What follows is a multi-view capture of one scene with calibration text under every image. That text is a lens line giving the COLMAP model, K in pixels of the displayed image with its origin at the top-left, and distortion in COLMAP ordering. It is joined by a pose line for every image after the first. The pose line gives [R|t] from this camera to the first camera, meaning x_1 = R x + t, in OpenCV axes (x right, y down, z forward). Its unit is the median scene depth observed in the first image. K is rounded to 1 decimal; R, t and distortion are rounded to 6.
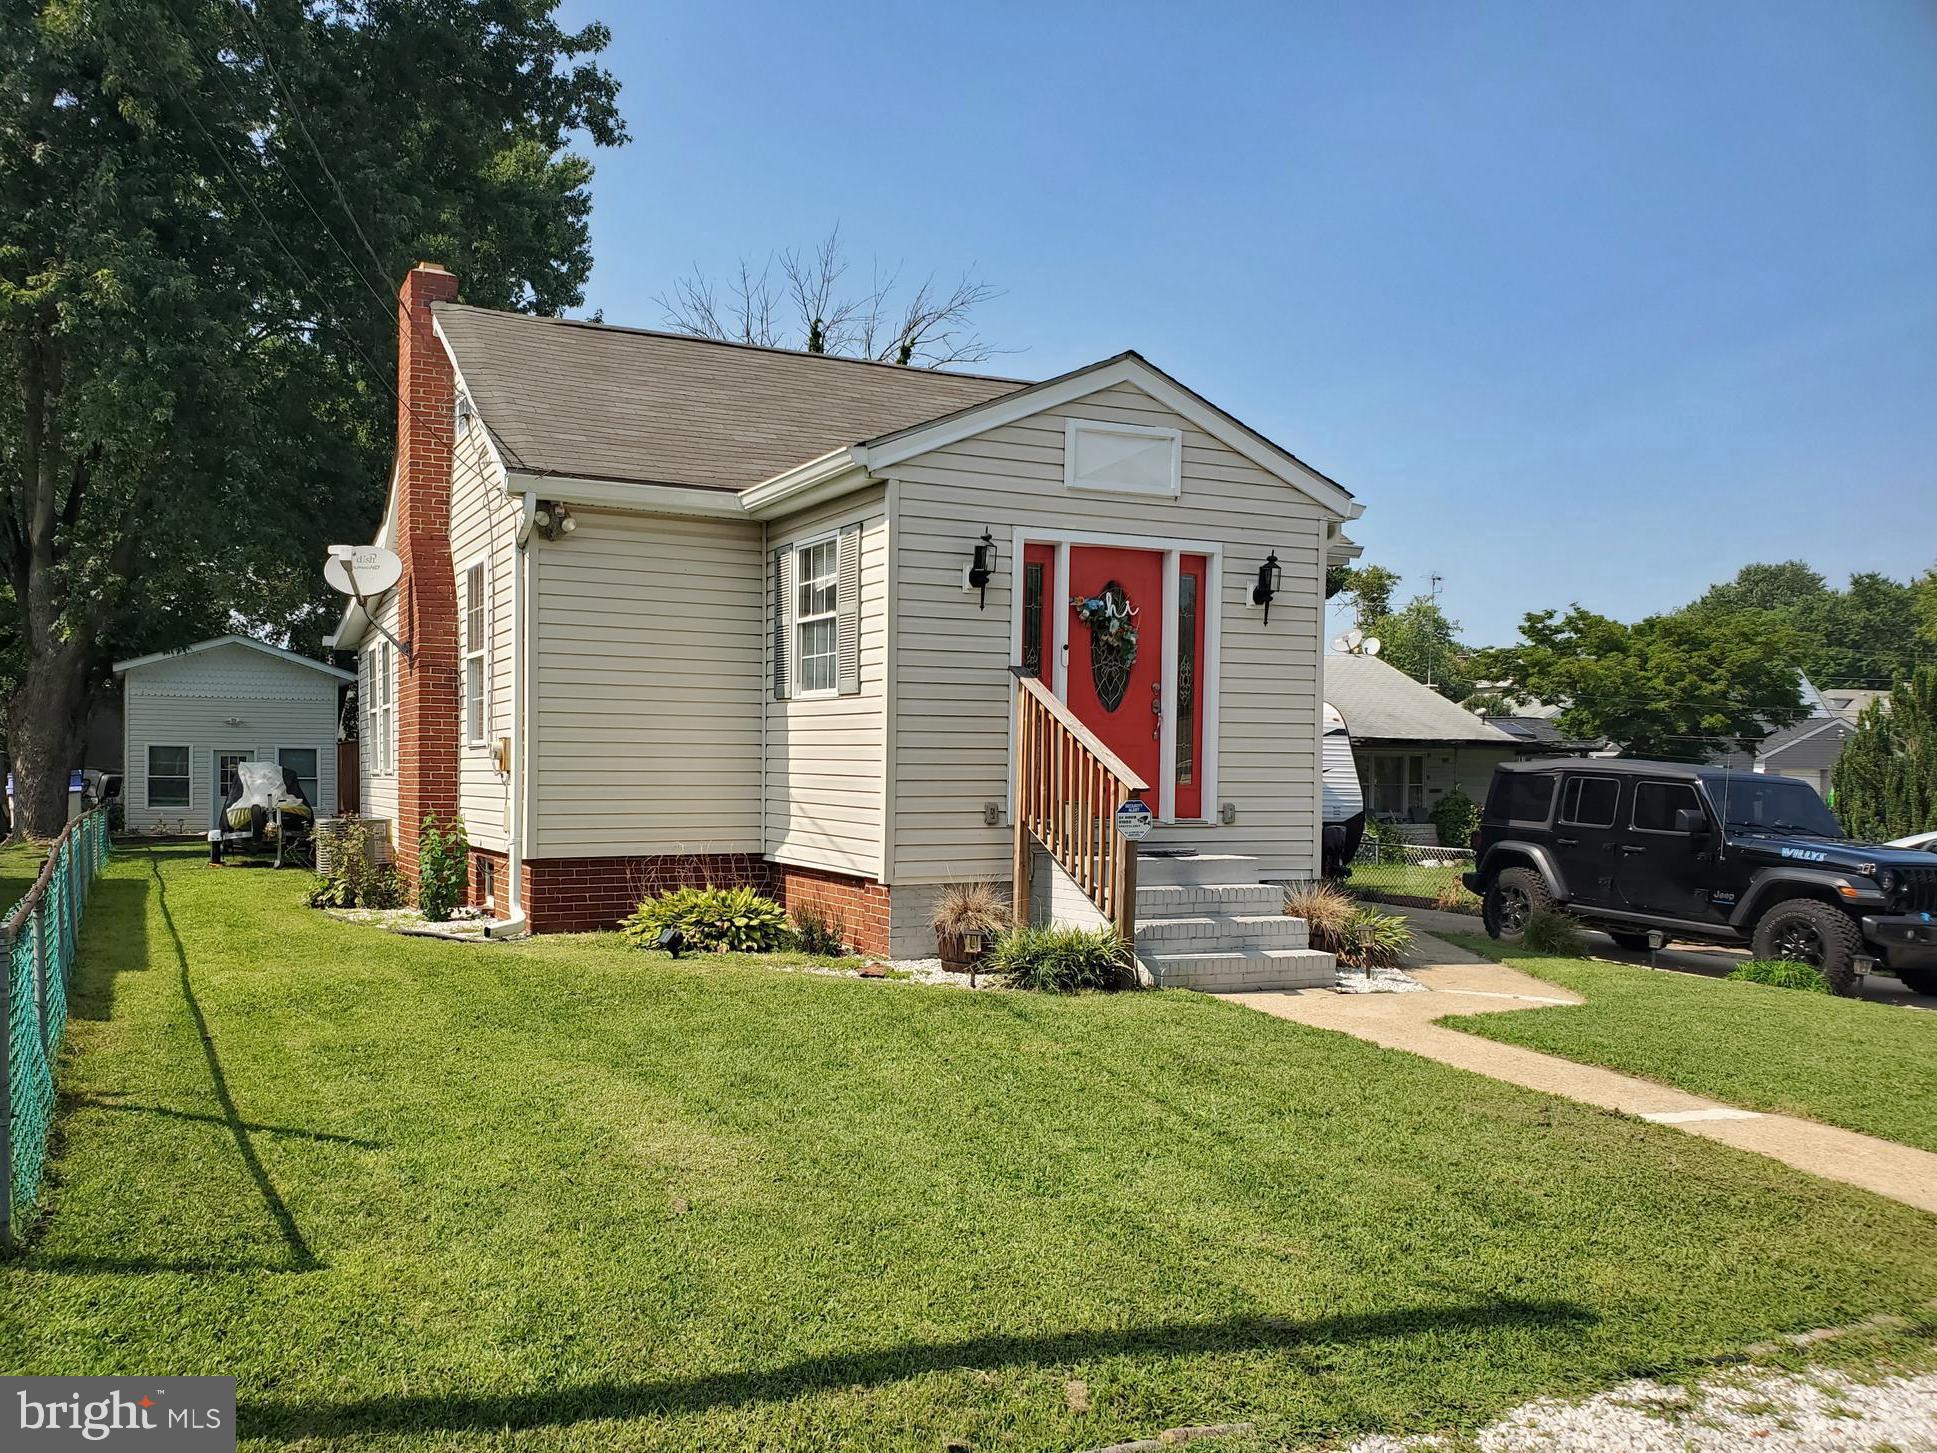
lens RADIAL K [[1558.0, 0, 902.6], [0, 1558.0, 813.5], [0, 0, 1]] dist [0.102781, -0.181134]
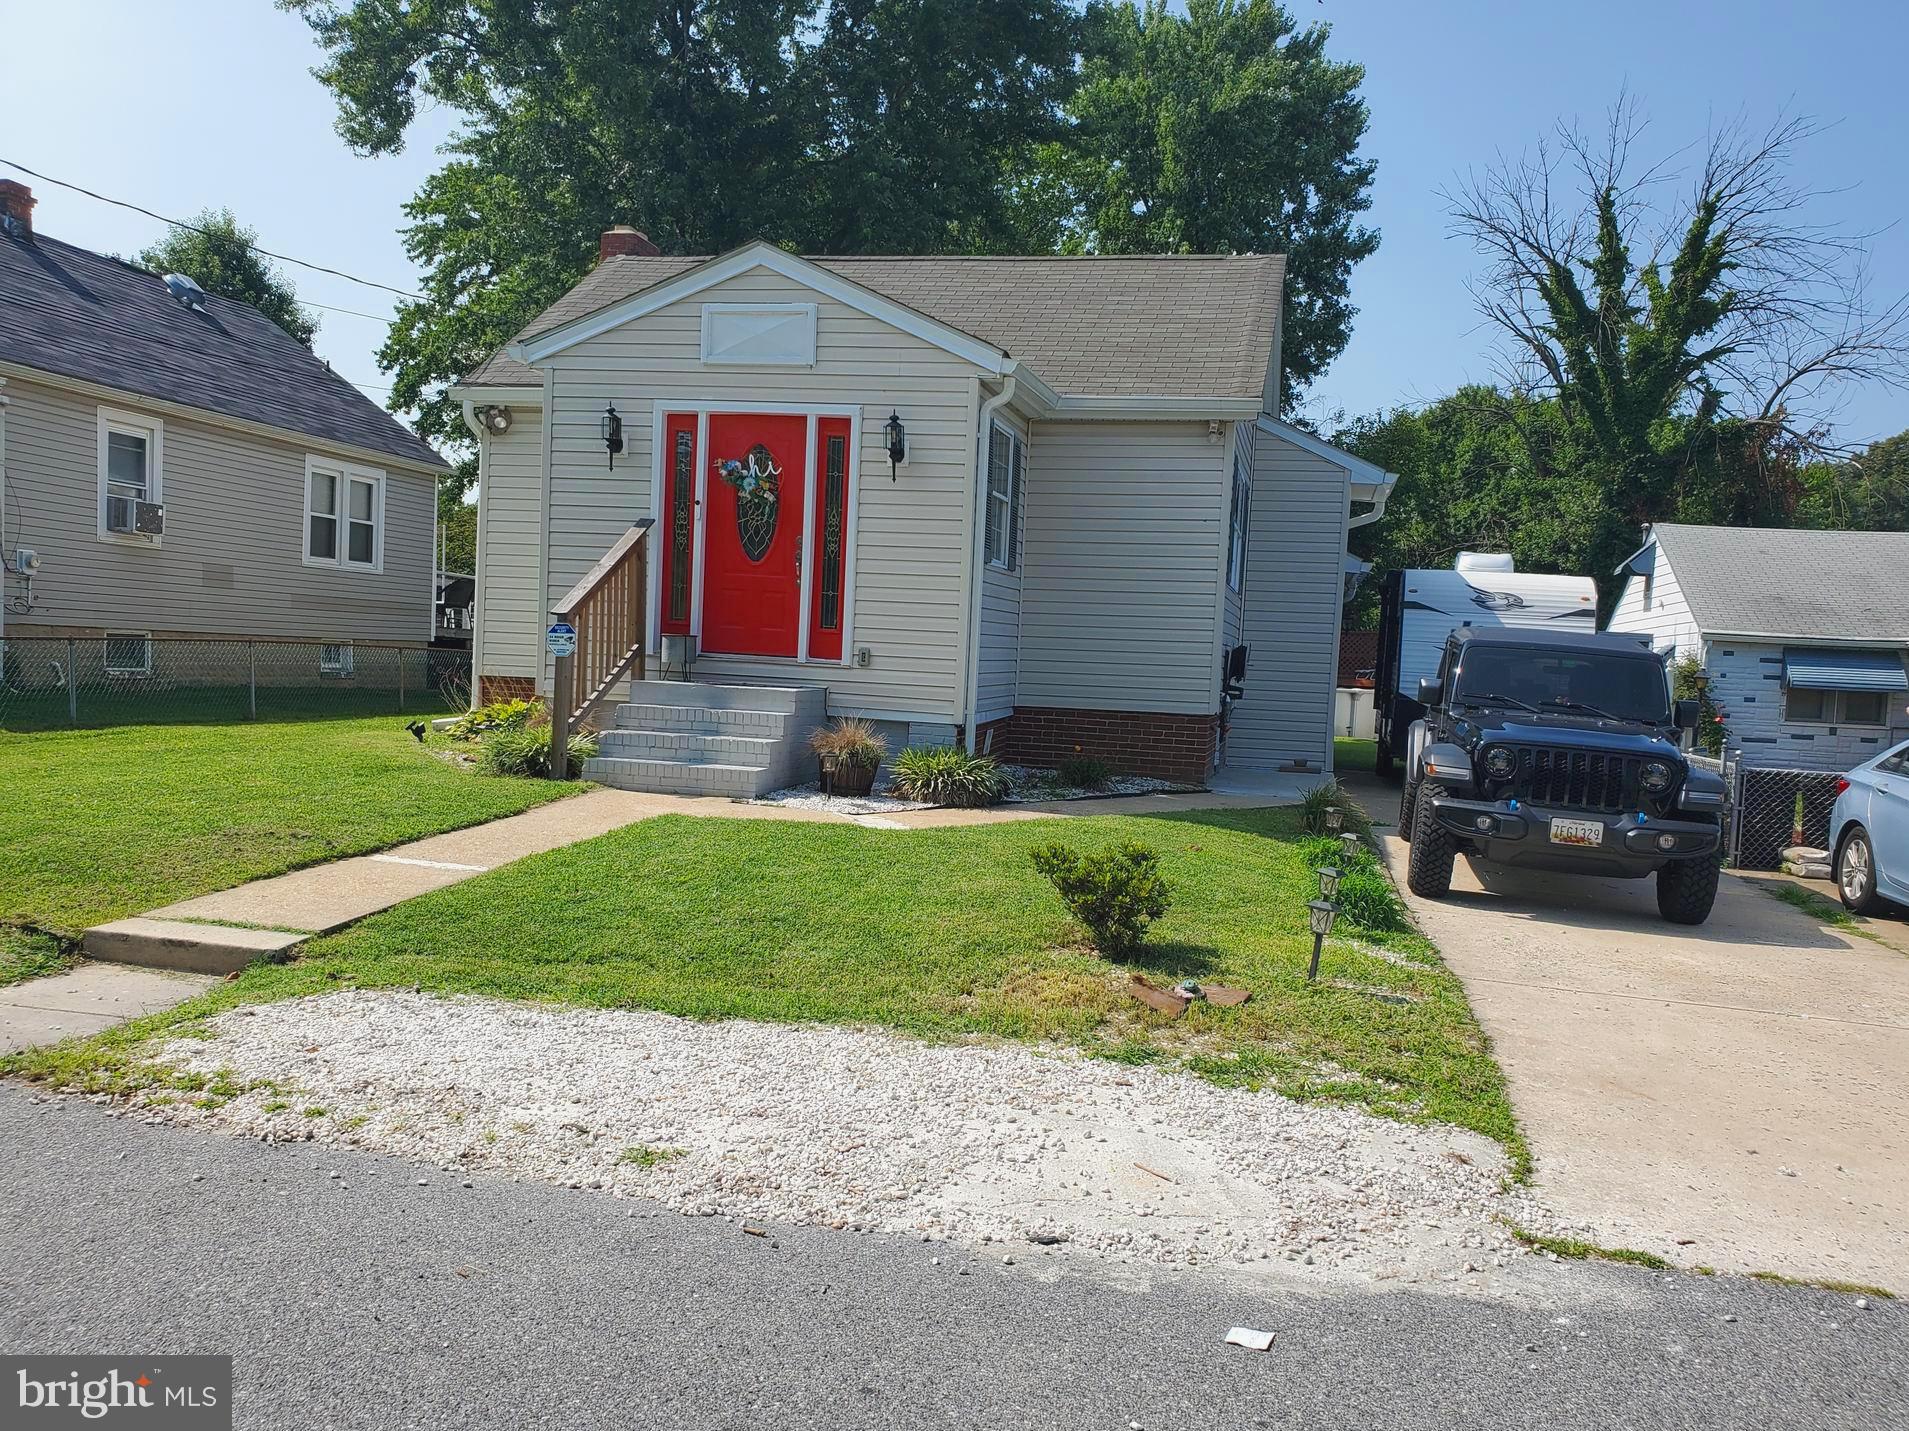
lens RADIAL K [[1553.6, 0, 986.1], [0, 1553.6, 816.0], [0, 0, 1]] dist [0.061795, -0.076529]
pose [[0.804838, 0.089057, -0.586775, 0.950053], [-0.057951, 0.995746, 0.071641, 0.028720], [0.590658, -0.023655, 0.806575, 0.176463]]
